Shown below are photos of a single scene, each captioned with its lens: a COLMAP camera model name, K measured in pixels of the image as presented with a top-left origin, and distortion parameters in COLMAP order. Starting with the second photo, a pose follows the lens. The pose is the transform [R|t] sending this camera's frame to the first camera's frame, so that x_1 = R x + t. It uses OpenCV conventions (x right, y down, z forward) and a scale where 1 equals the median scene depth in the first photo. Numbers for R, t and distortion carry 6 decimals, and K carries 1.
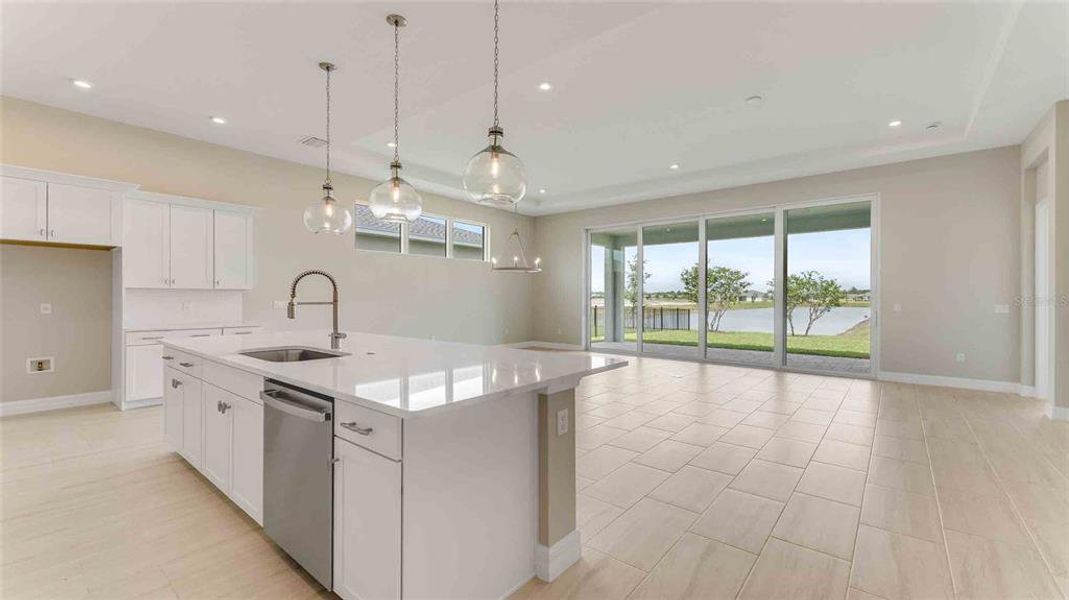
lens RADIAL K [[443.1, 0, 533.9], [0, 443.1, 294.8], [0, 0, 1]] dist [0.009818, 0.000773]
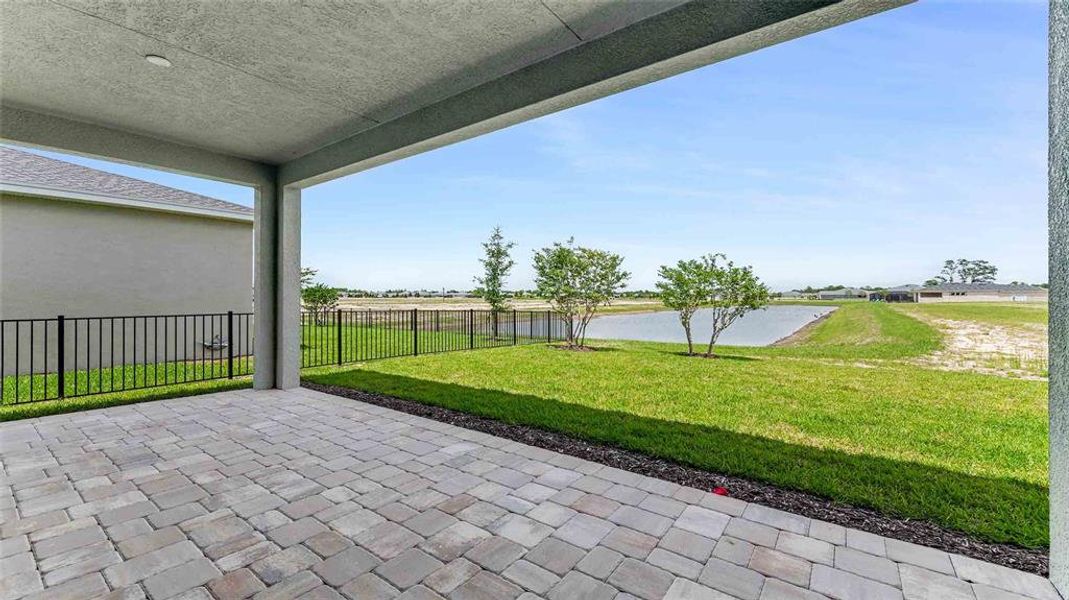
lens RADIAL K [[443.1, 0, 541.7], [0, 443.1, 298.9], [0, 0, 1]] dist [0.009818, 0.000773]
pose [[0.996905, -0.003109, 0.078551, 0.314930], [0.002362, 0.999951, 0.009599, 0.004409], [-0.078577, -0.009384, 0.996864, 0.369141]]
